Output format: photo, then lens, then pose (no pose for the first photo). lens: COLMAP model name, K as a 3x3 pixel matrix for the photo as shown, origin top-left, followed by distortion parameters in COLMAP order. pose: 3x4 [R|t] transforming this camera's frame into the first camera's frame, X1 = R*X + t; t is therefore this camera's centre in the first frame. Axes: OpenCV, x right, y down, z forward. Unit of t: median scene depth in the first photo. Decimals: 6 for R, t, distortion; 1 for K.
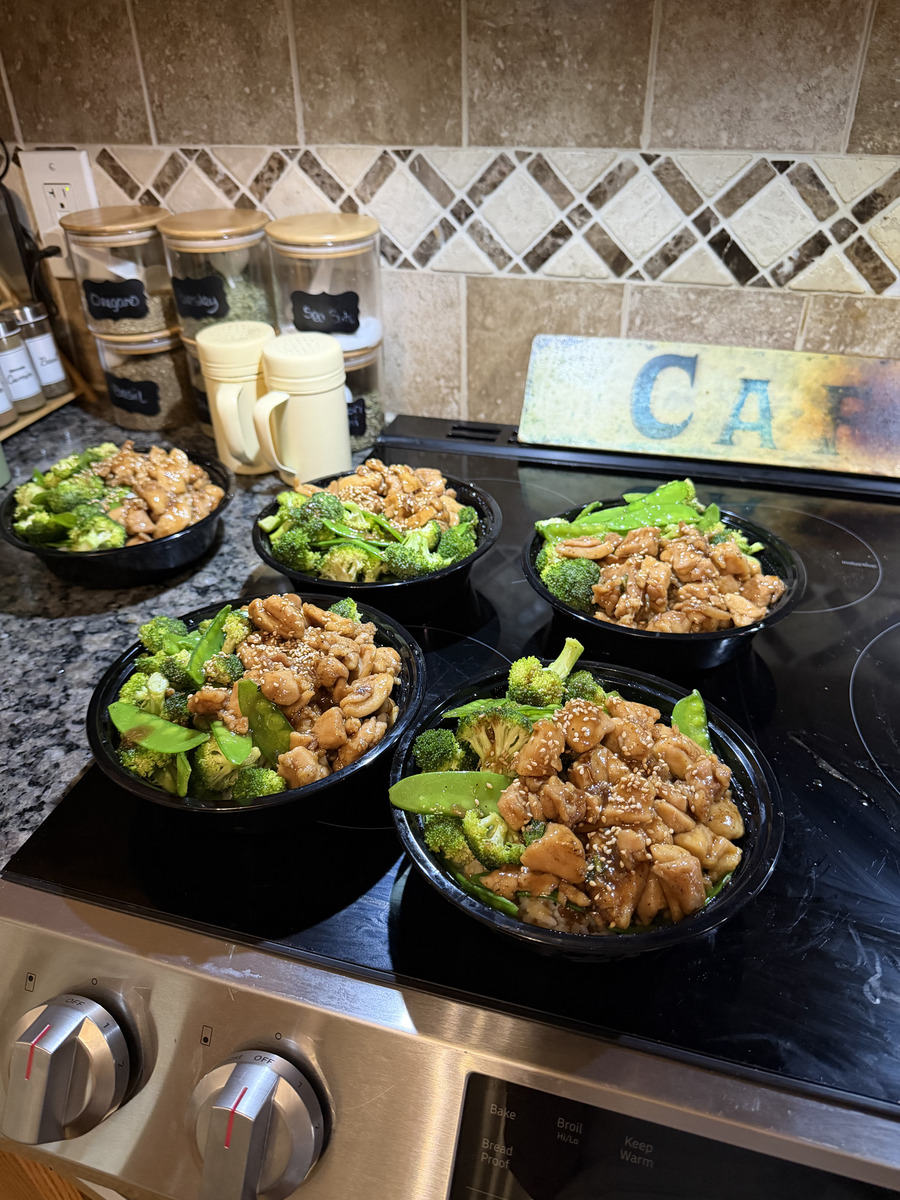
lens RADIAL K [[901.4, 0, 446.3], [0, 901.4, 598.0], [0, 0, 1]] dist [0.047888, -0.054884]
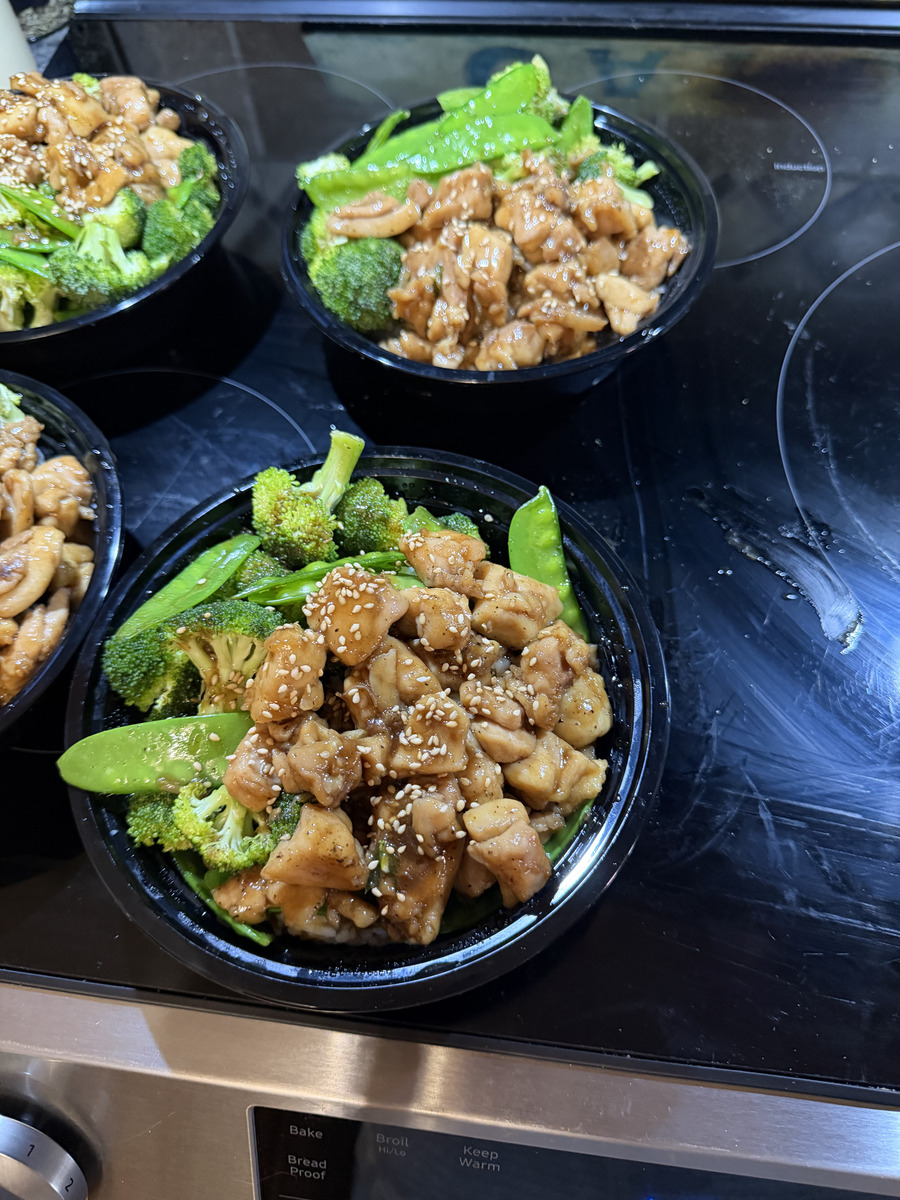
lens RADIAL K [[980.2, 0, 455.0], [0, 980.2, 605.8], [0, 0, 1]] dist [0.034221, -0.073492]
pose [[0.986941, -0.149507, 0.059953, 0.138802], [0.108675, 0.892740, 0.437269, -0.115514], [-0.118897, -0.425044, 0.897330, 0.302719]]
